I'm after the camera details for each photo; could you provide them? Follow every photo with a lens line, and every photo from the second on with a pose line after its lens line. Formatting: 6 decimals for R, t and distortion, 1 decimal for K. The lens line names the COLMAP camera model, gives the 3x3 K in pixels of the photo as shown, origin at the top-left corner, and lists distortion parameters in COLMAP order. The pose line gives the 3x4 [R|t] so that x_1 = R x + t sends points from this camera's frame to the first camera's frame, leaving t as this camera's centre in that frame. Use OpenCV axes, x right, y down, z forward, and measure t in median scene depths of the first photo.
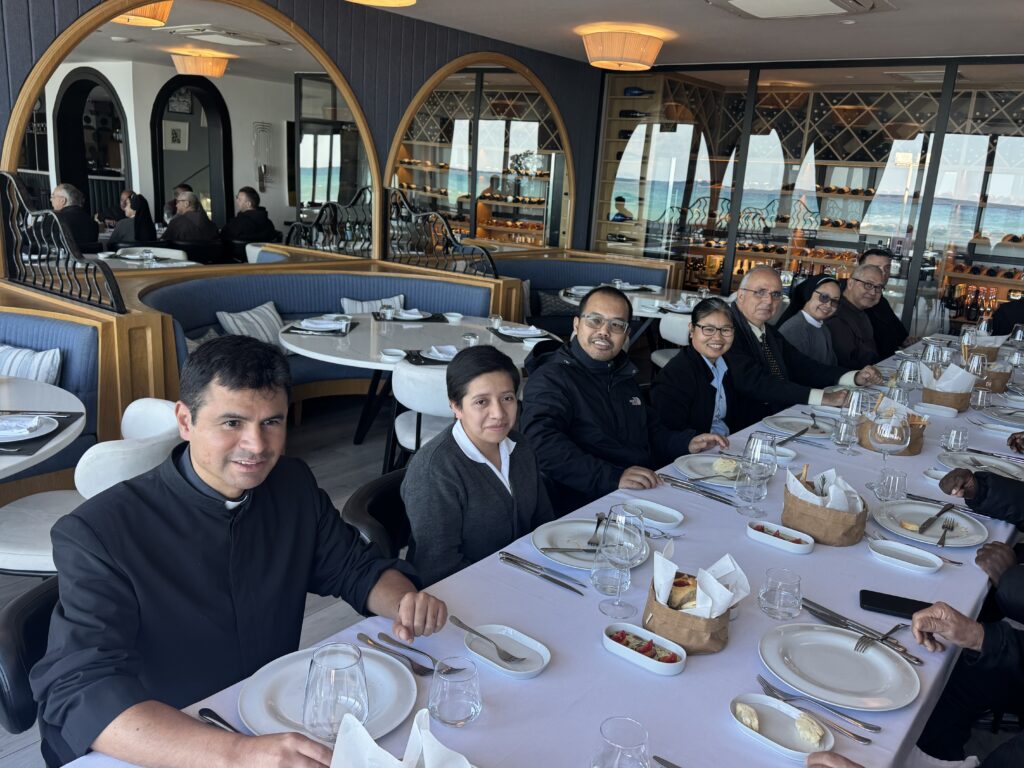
lens RADIAL K [[841.4, 0, 508.7], [0, 841.4, 386.3], [0, 0, 1]] dist [0.042004, -0.057776]
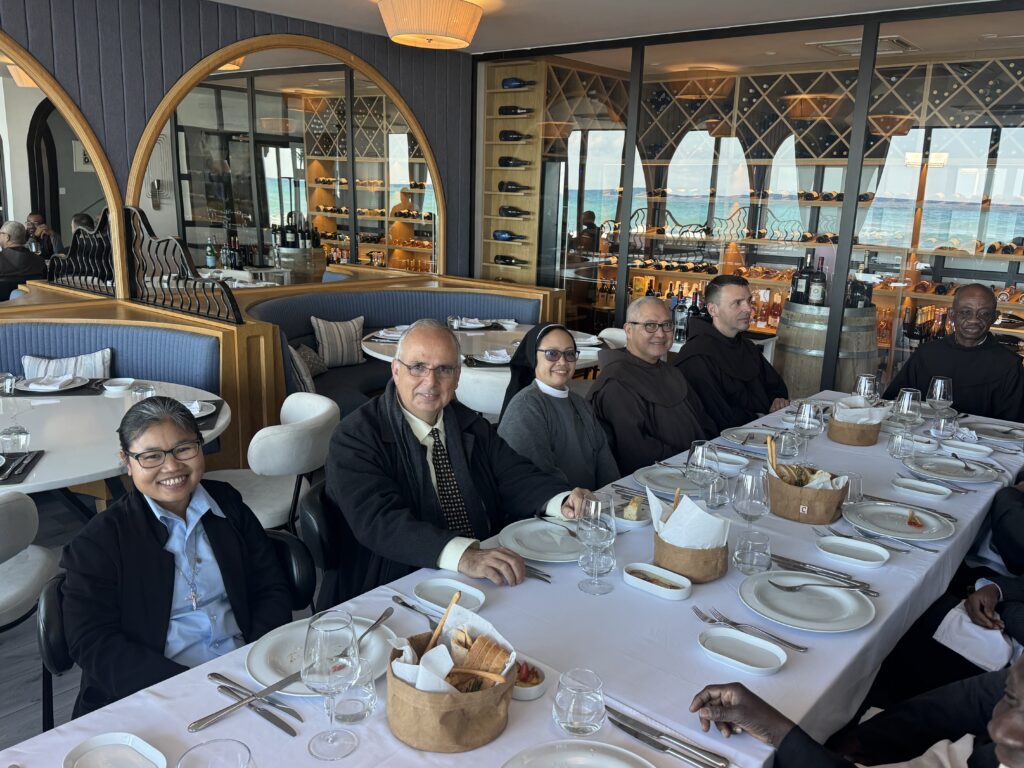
lens RADIAL K [[841.4, 0, 512.8], [0, 841.4, 391.2], [0, 0, 1]] dist [0.042004, -0.057776]
pose [[0.998494, -0.021256, -0.050568, 0.180515], [0.020532, 0.999680, -0.014789, -0.036250], [0.050866, 0.013729, 0.998611, 0.180009]]
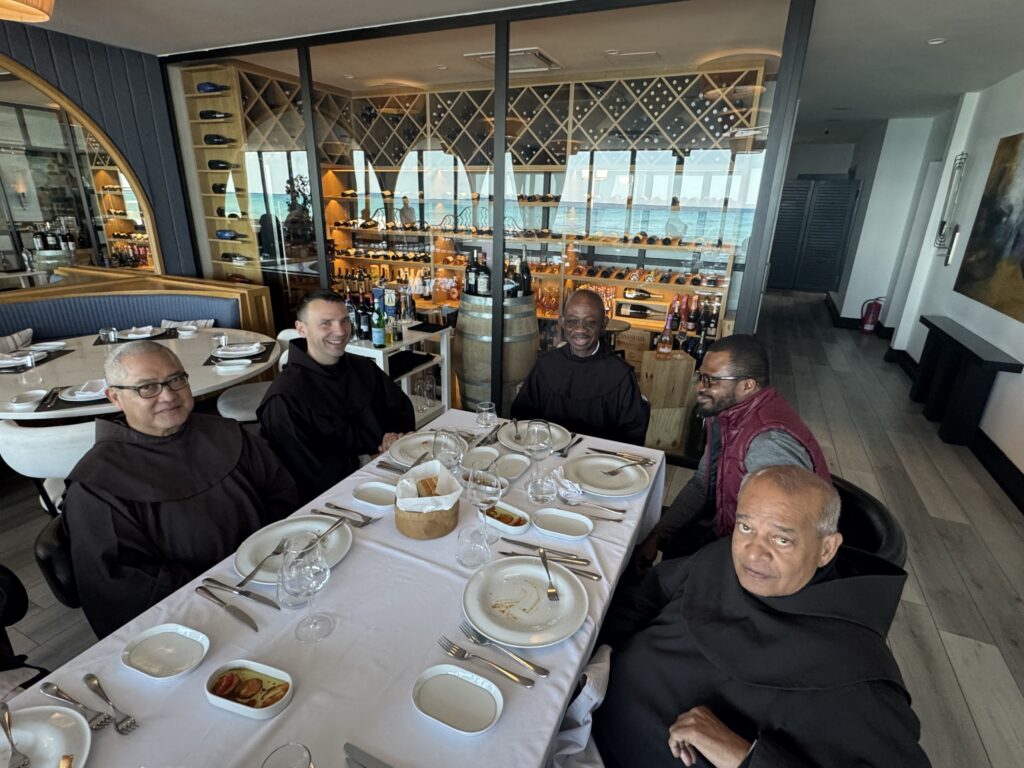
lens RADIAL K [[512.7, 0, 514.4], [0, 512.7, 381.4], [0, 0, 1]] dist [-0.007315, -0.001297]
pose [[0.973264, -0.111098, 0.201034, 0.310816], [0.089934, 0.989683, 0.111534, -0.081047], [-0.211351, -0.090472, 0.973214, 0.395482]]
